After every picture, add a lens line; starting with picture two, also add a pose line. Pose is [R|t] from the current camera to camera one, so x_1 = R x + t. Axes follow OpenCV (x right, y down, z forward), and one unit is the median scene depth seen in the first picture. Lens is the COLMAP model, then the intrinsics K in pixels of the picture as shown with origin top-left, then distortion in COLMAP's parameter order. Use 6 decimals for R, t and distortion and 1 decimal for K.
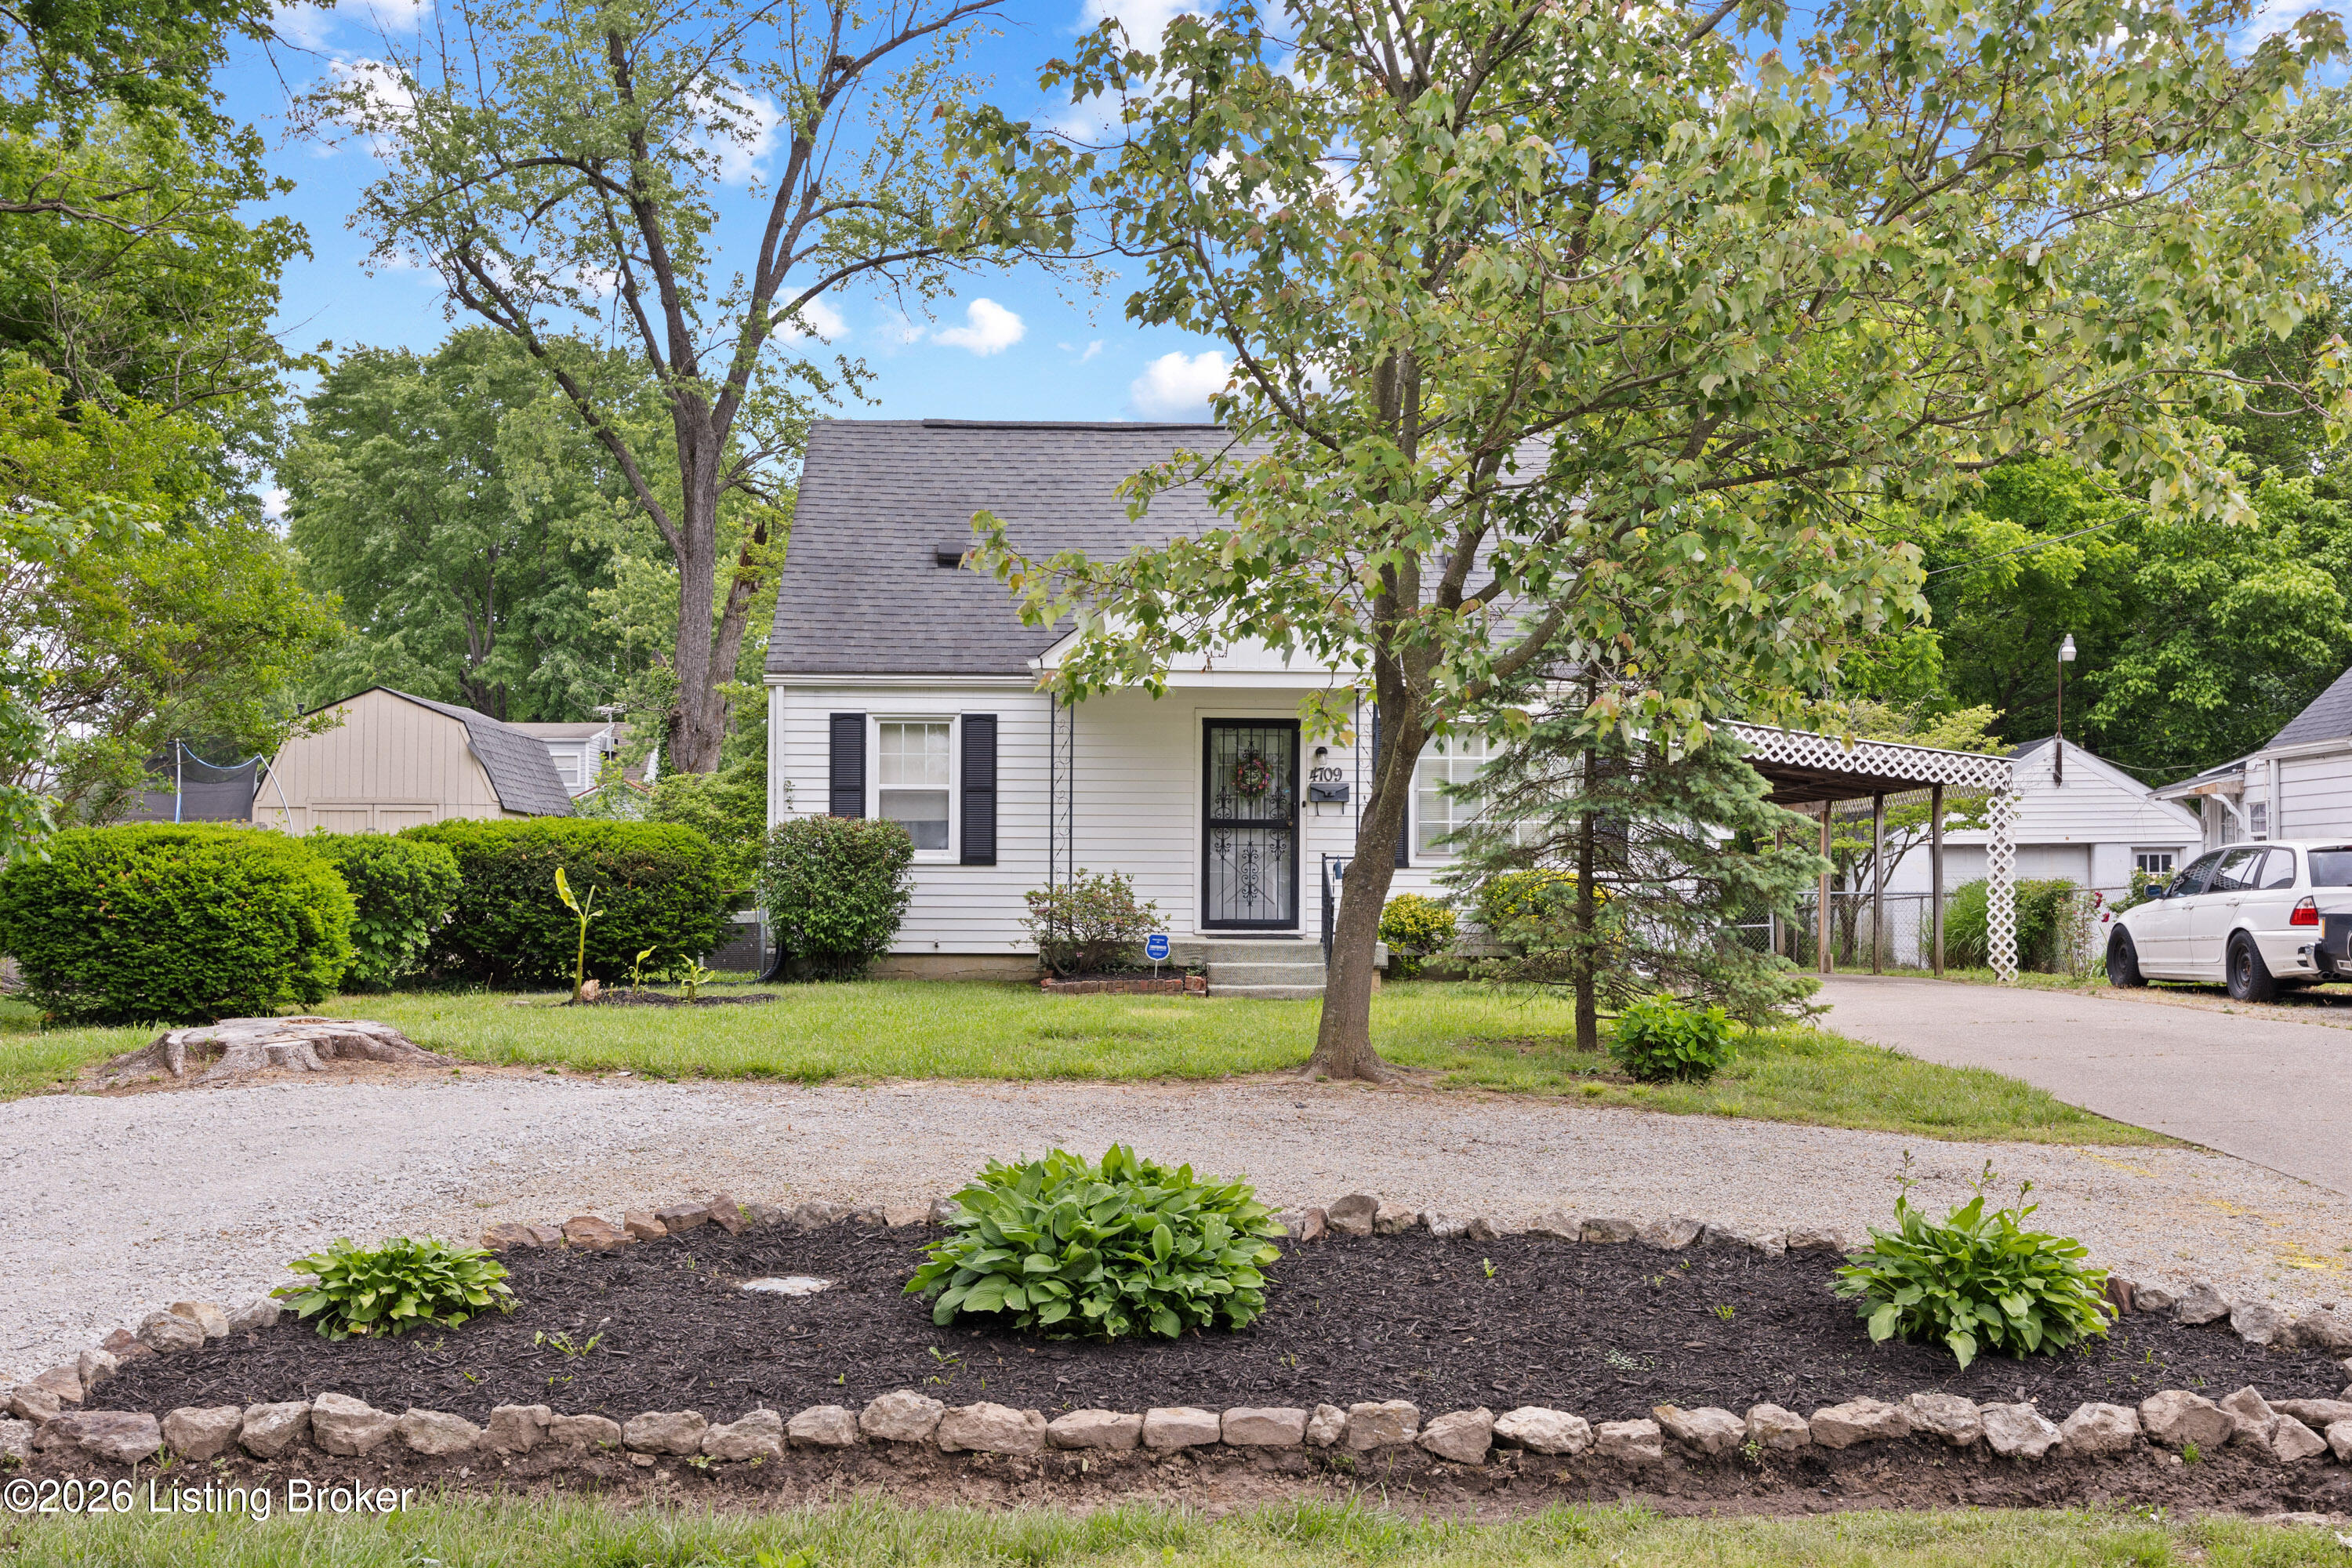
lens RADIAL K [[2497.6, 0, 1176.0], [0, 2497.6, 784.0], [0, 0, 1]] dist [-0.005817, -0.008743]
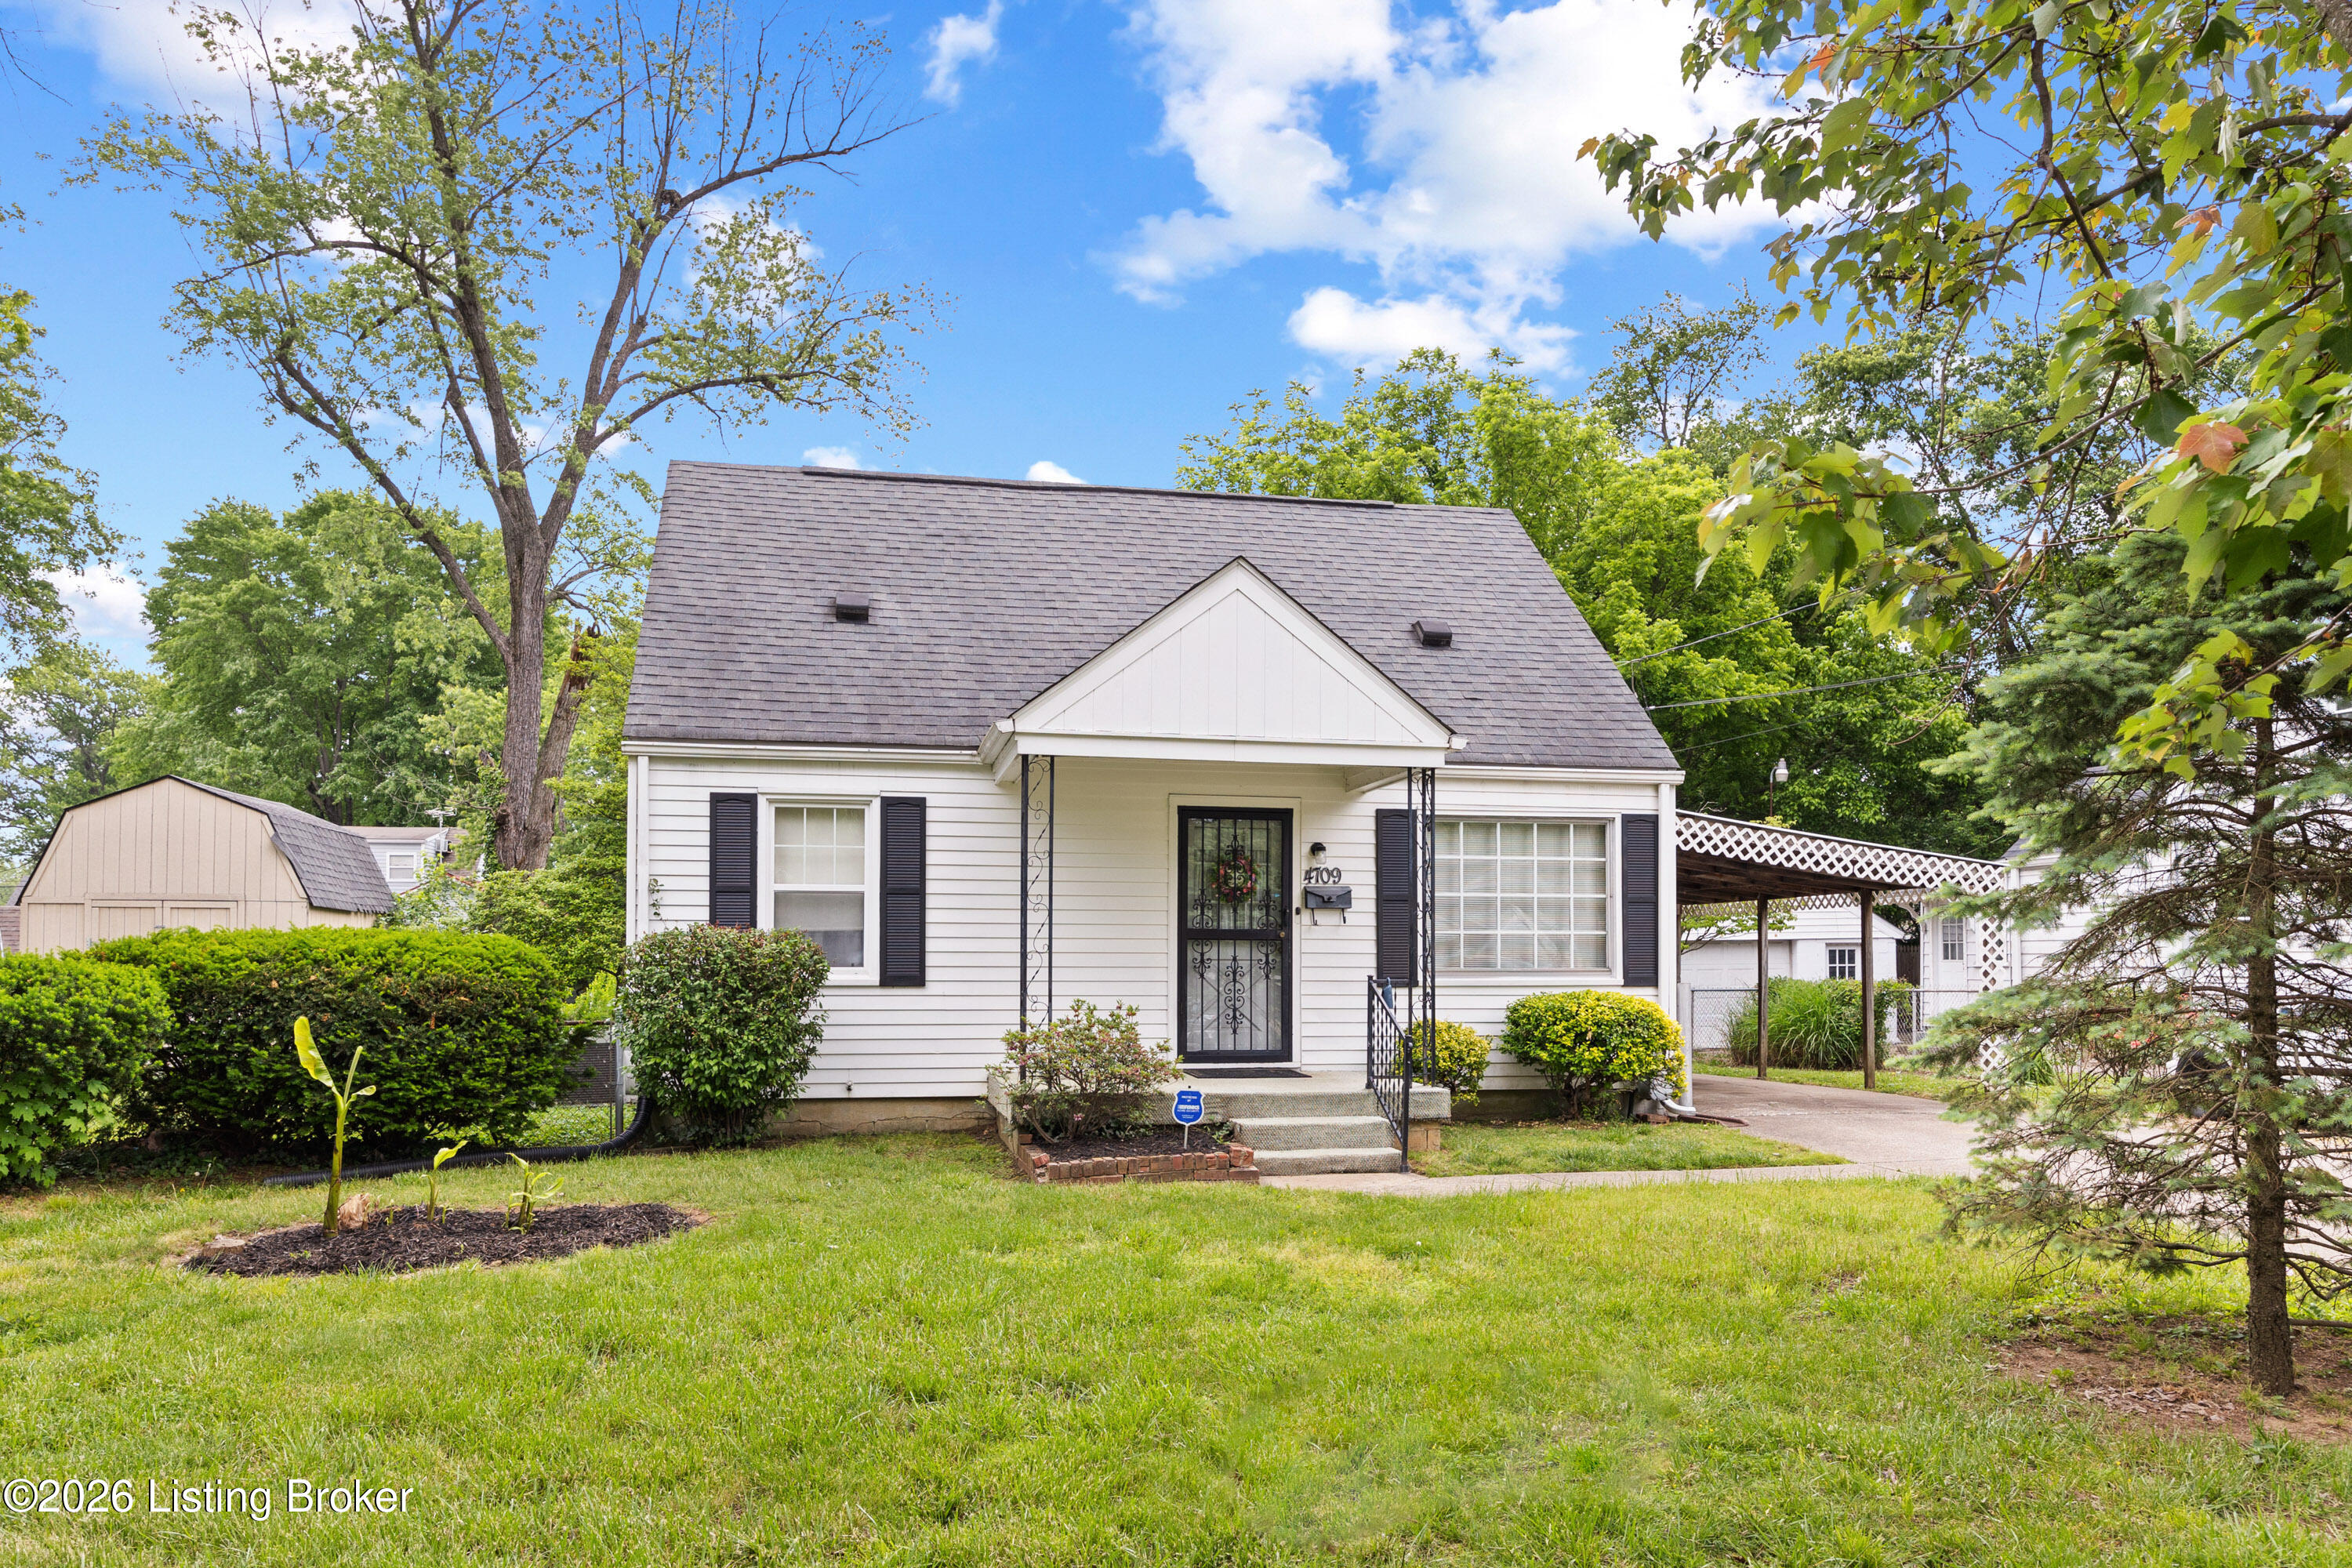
lens RADIAL K [[1680.2, 0, 1180.0], [0, 1680.2, 905.5], [0, 0, 1]] dist [-0.000706, -0.001650]
pose [[0.982982, 0.003399, 0.183669, -0.090501], [-0.005868, 0.999900, 0.012902, -0.000792], [-0.183607, -0.013760, 0.982903, 0.456337]]
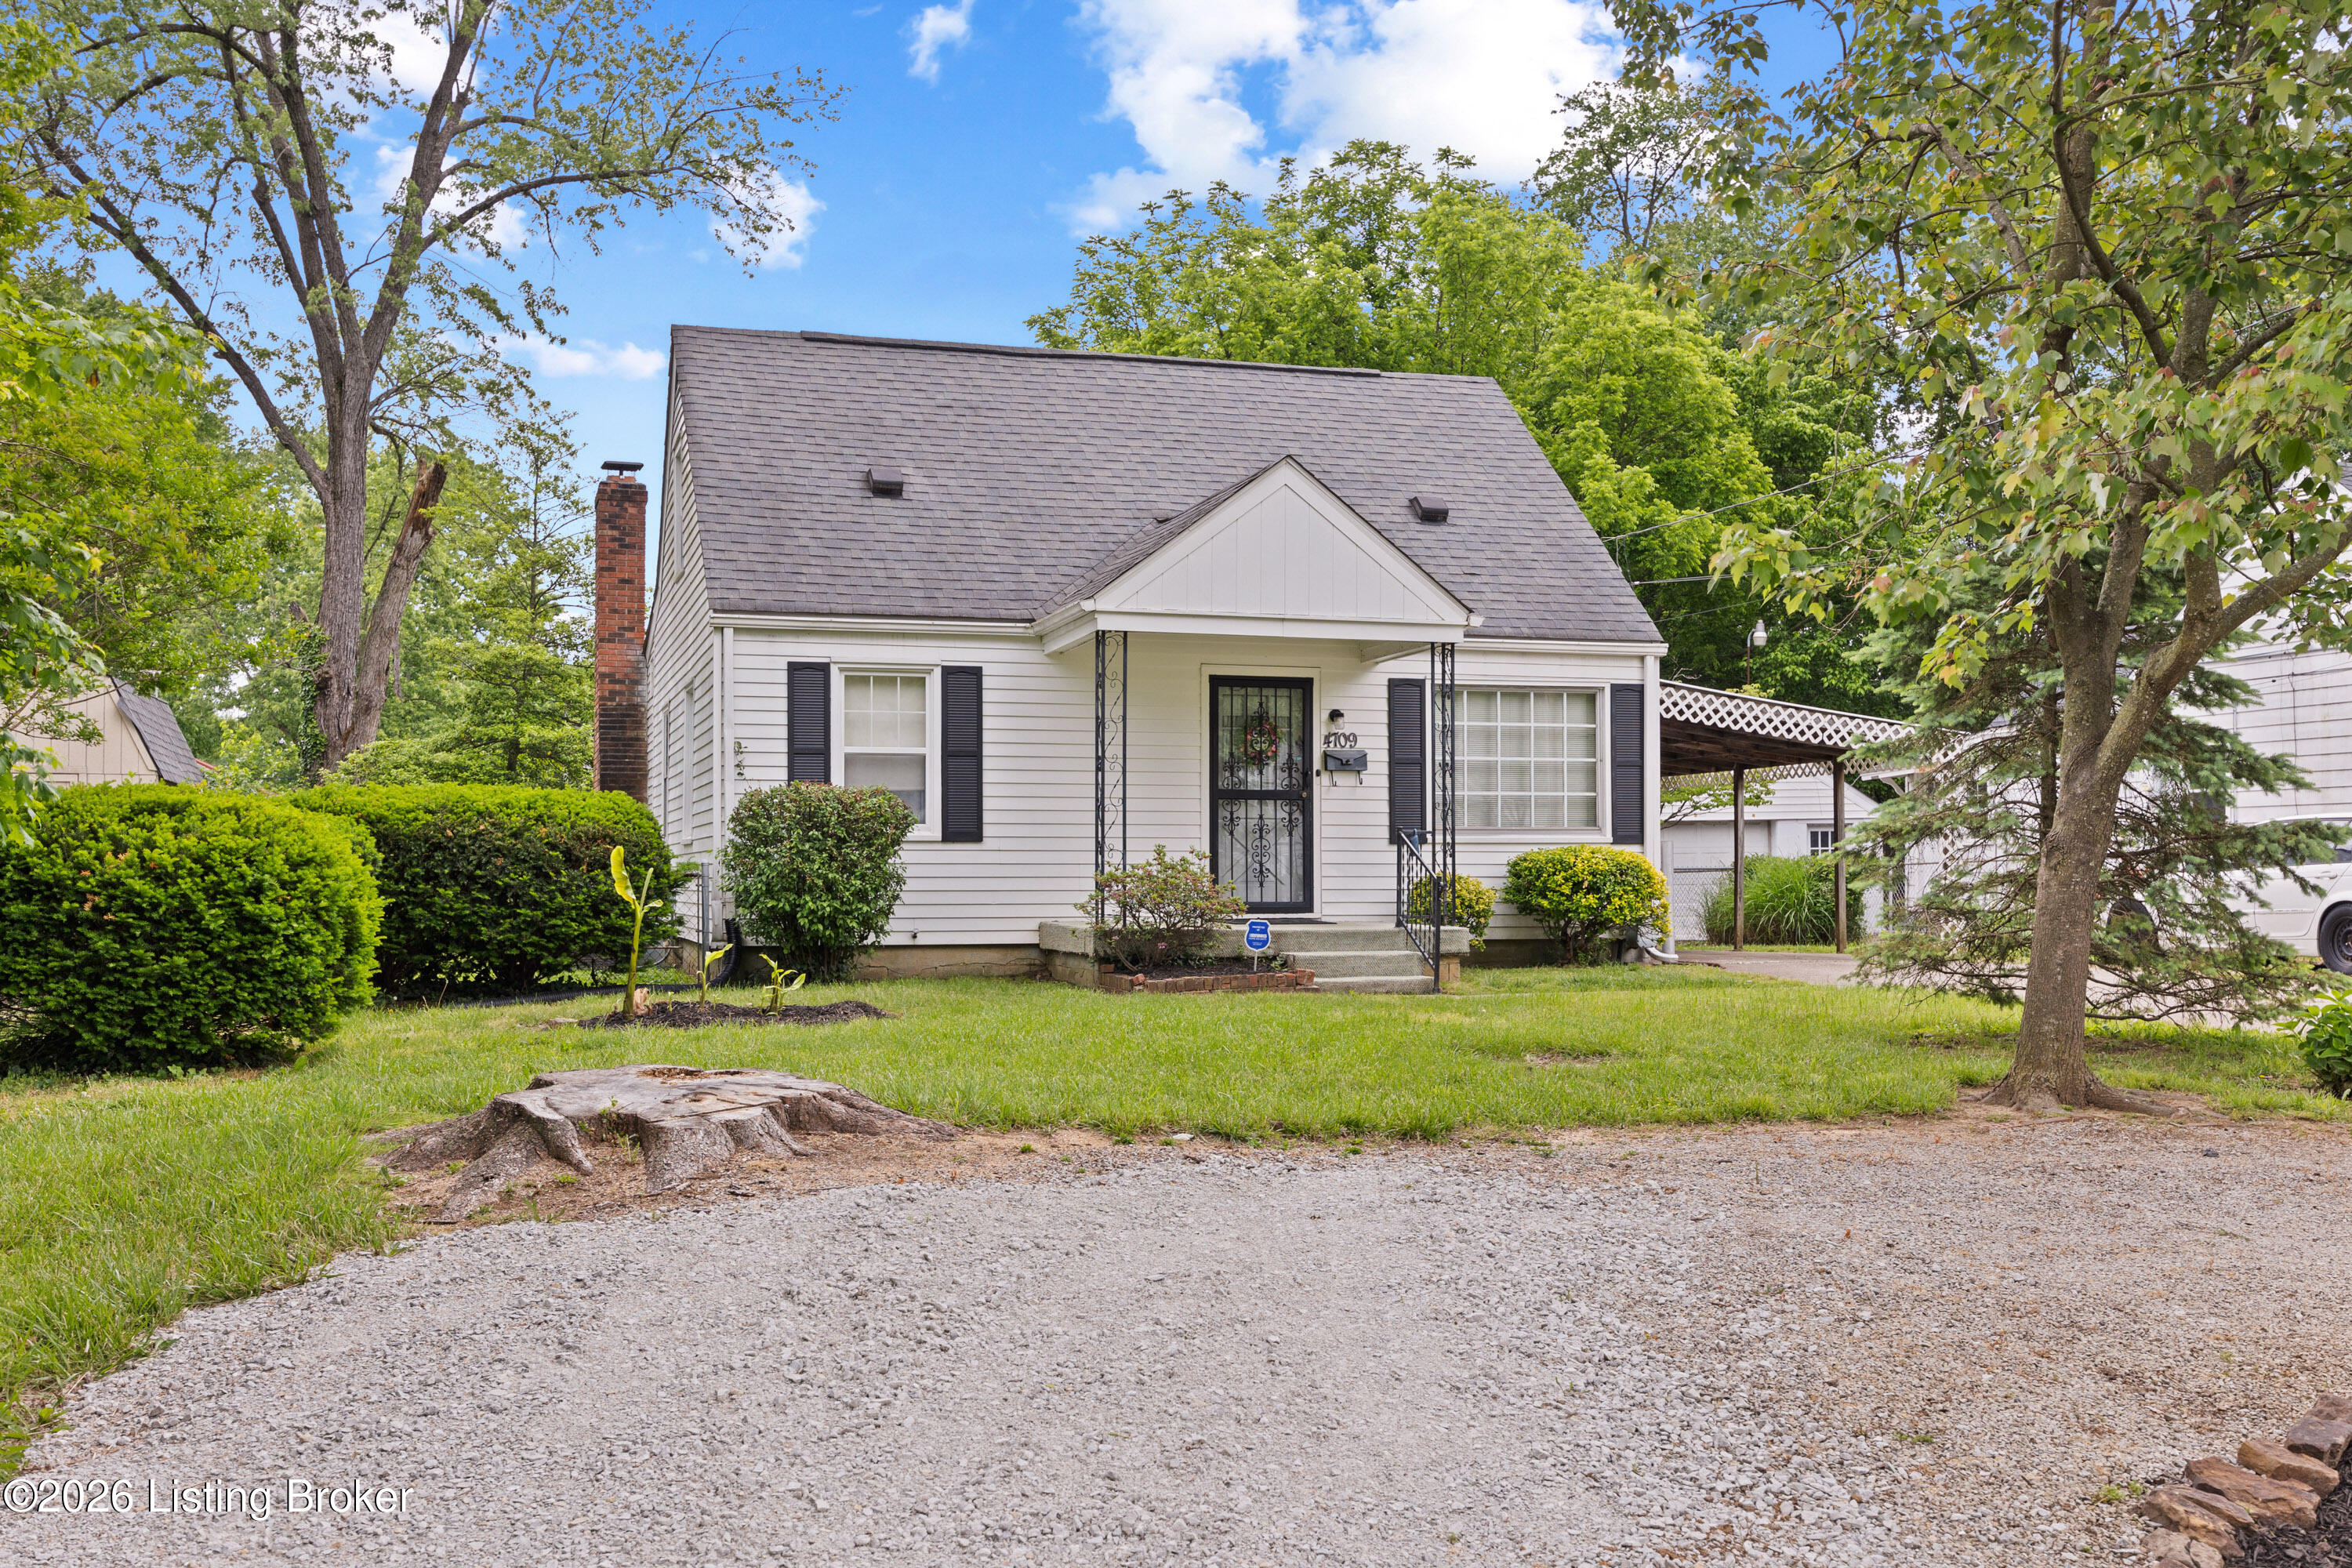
lens RADIAL K [[2304.9, 0, 1170.5], [0, 2304.9, 829.9], [0, 0, 1]] dist [-0.007269, -0.001338]
pose [[0.962230, -0.001515, 0.272233, -0.225658], [-0.005552, 0.999667, 0.025187, 0.007950], [-0.272181, -0.025748, 0.961902, 0.217042]]
